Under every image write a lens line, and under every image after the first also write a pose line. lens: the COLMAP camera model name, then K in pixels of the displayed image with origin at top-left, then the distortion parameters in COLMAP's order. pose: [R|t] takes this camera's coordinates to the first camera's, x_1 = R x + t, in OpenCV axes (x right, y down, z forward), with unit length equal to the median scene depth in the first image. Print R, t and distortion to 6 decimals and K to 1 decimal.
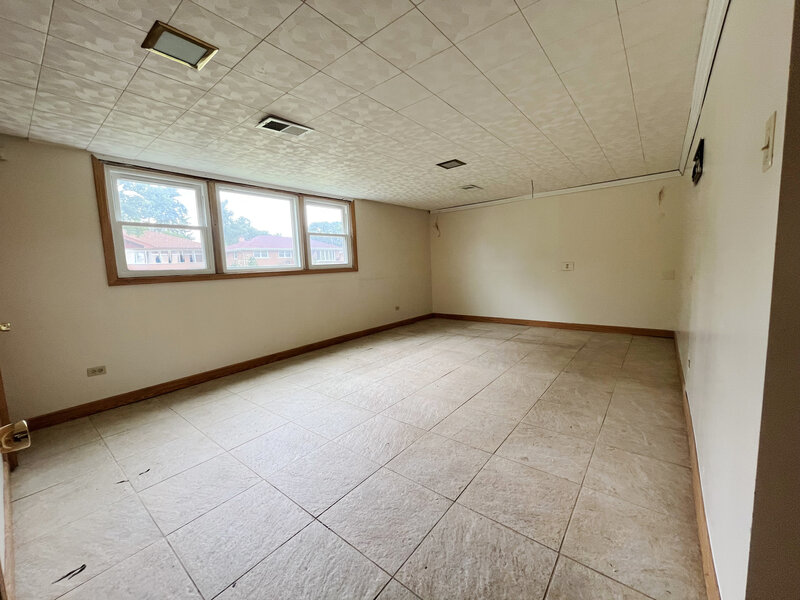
lens RADIAL K [[323.9, 0, 400.0], [0, 323.9, 300.0], [0, 0, 1]] dist [0.000350, 0.000045]
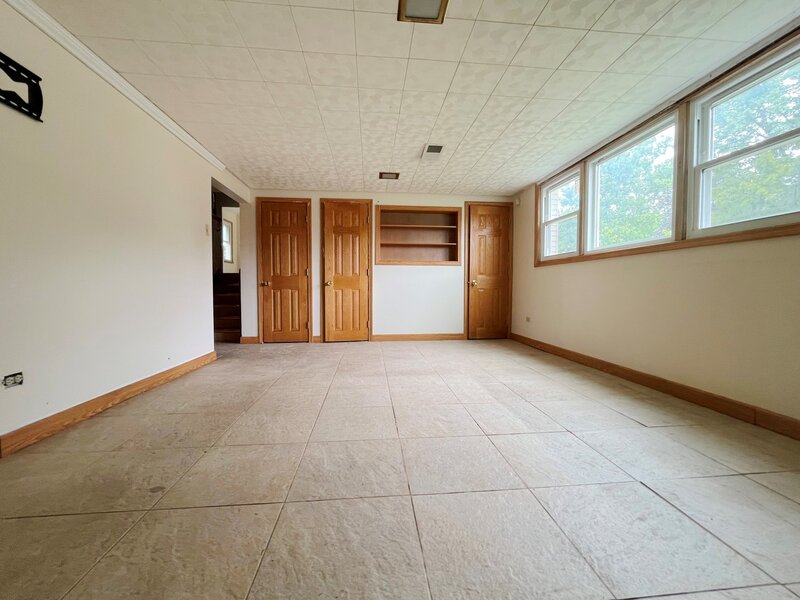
lens RADIAL K [[323.9, 0, 400.0], [0, 323.9, 300.0], [0, 0, 1]] dist [0.000350, 0.000045]
pose [[-0.715435, 0.068856, -0.695278, 0.577562], [-0.046190, 0.988294, 0.145403, -0.073995], [0.697151, 0.136141, -0.703880, 1.487244]]
